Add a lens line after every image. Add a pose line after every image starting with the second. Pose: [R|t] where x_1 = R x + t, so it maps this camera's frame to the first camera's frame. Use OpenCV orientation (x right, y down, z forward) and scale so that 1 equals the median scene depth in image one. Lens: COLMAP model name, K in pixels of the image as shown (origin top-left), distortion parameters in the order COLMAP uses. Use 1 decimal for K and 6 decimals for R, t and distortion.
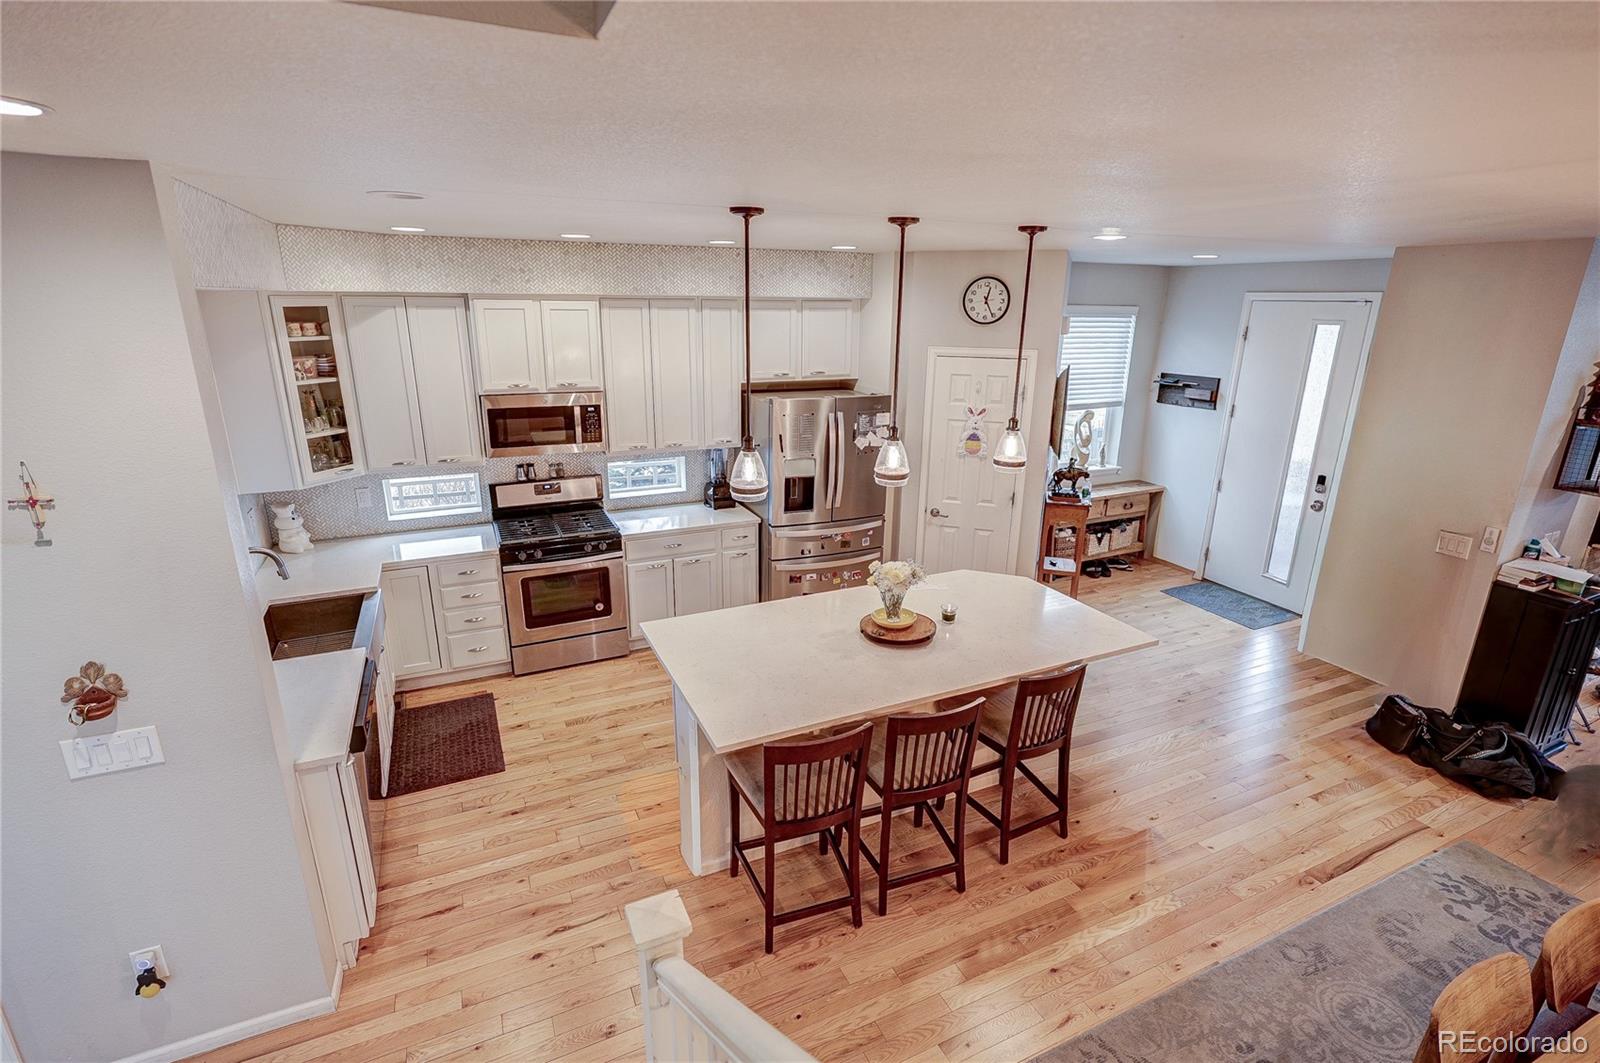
lens RADIAL K [[755.1, 0, 808.3], [0, 755.1, 534.5], [0, 0, 1]] dist [-0.004031, 0.000815]
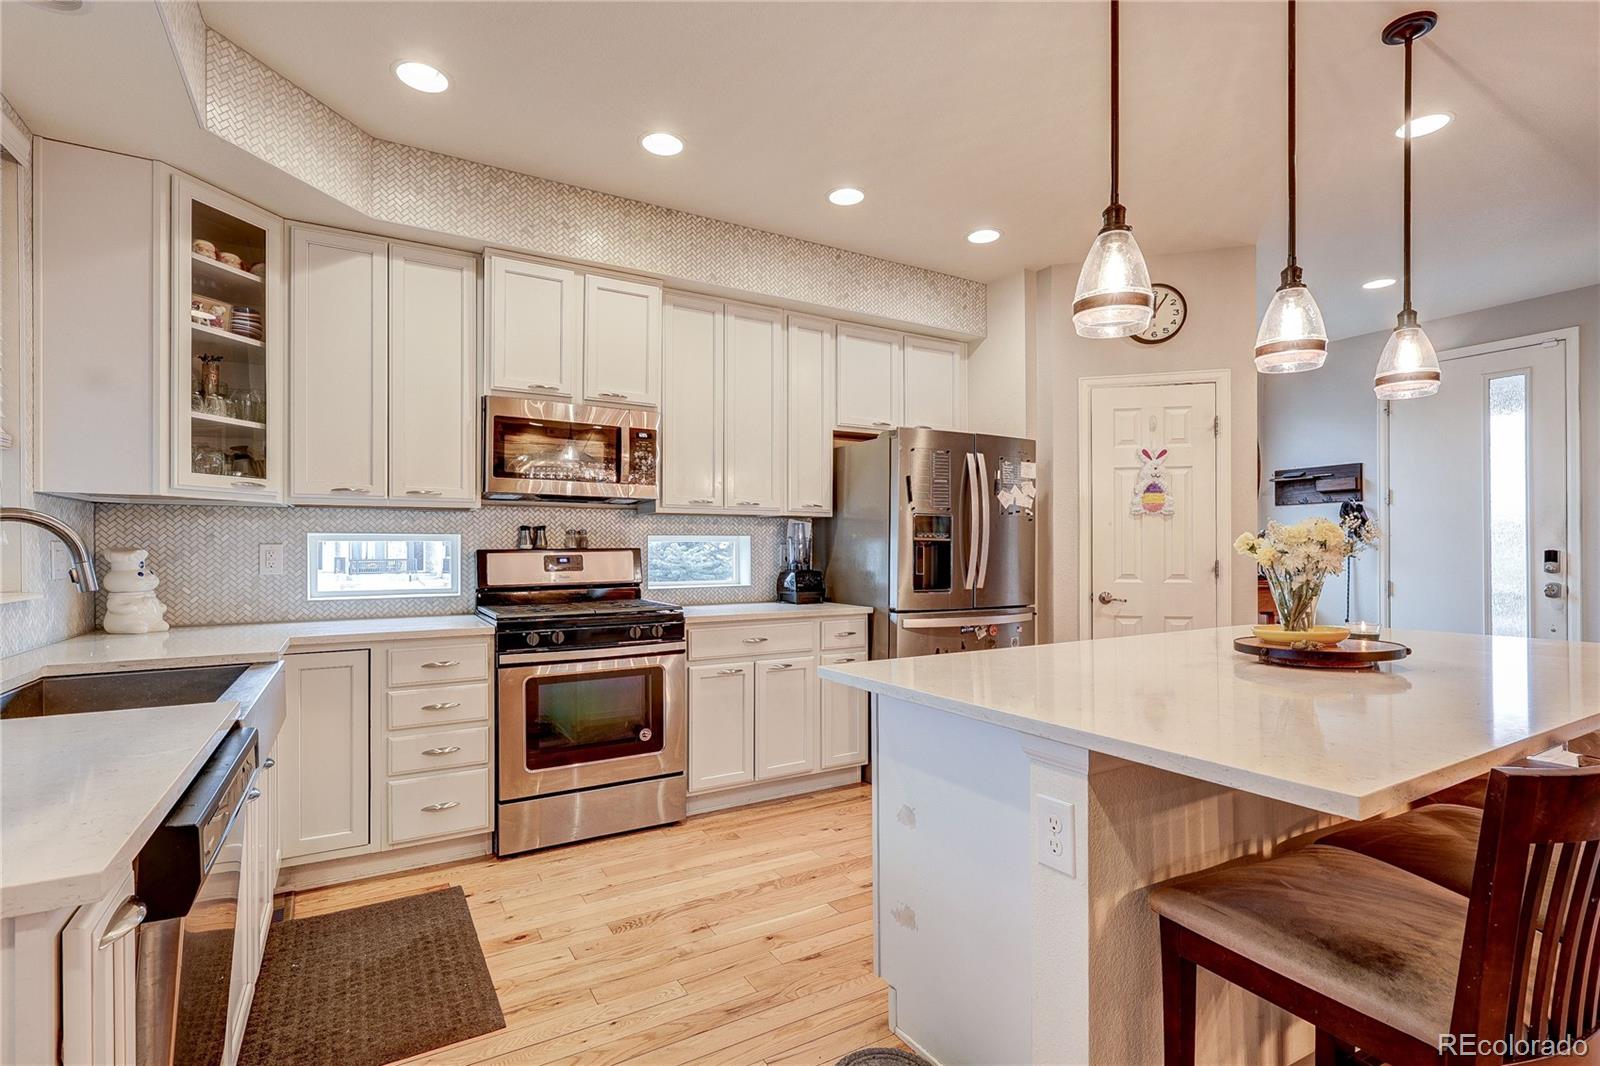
lens RADIAL K [[755.1, 0, 804.7], [0, 755.1, 548.0], [0, 0, 1]] dist [-0.004031, 0.000815]
pose [[0.995574, -0.016113, 0.092593, -0.198998], [0.043049, 0.953949, -0.296864, 0.137634], [-0.083546, 0.299536, 0.950420, 0.351224]]
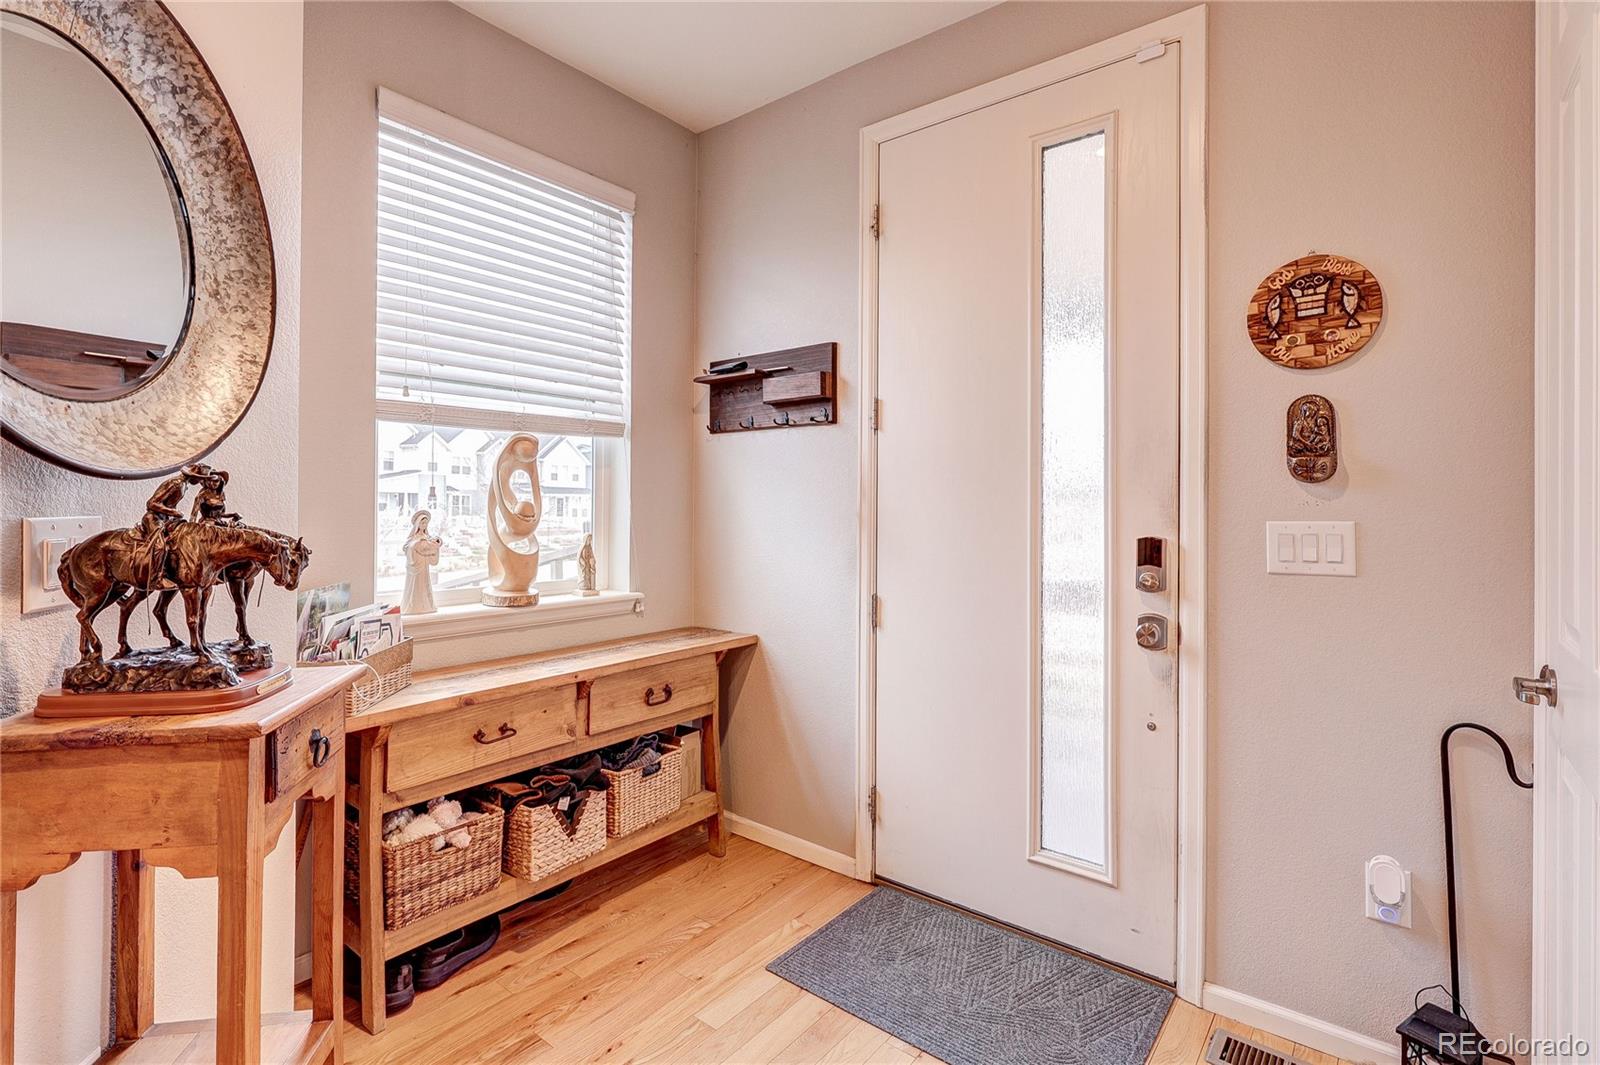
lens RADIAL K [[755.1, 0, 810.7], [0, 755.1, 509.4], [0, 0, 1]] dist [-0.004031, 0.000815]
pose [[0.892139, -0.007837, 0.451693, 0.449139], [0.137778, 0.956935, -0.255524, -0.028786], [-0.430238, 0.290197, 0.854799, 0.877566]]
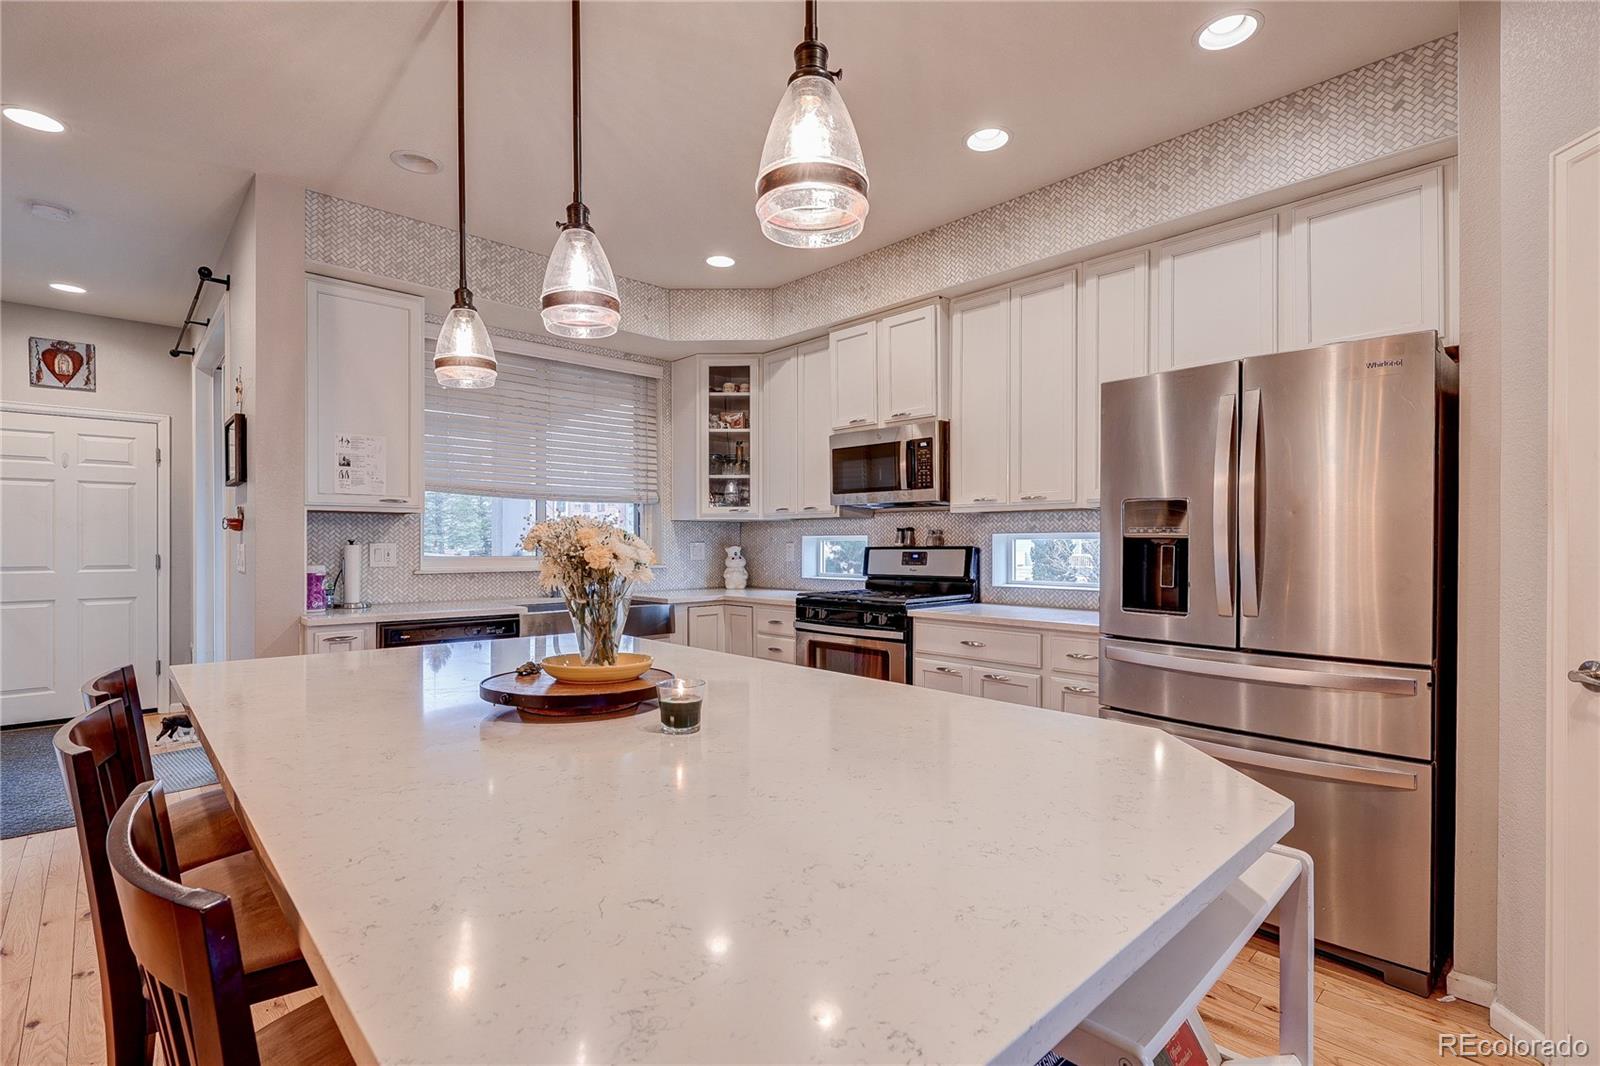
lens RADIAL K [[755.1, 0, 796.1], [0, 755.1, 544.1], [0, 0, 1]] dist [-0.004031, 0.000815]
pose [[0.299772, -0.013523, -0.953915, 0.382974], [-0.279735, 0.954703, -0.101442, 0.041825], [0.912077, 0.297253, 0.282411, 0.672459]]
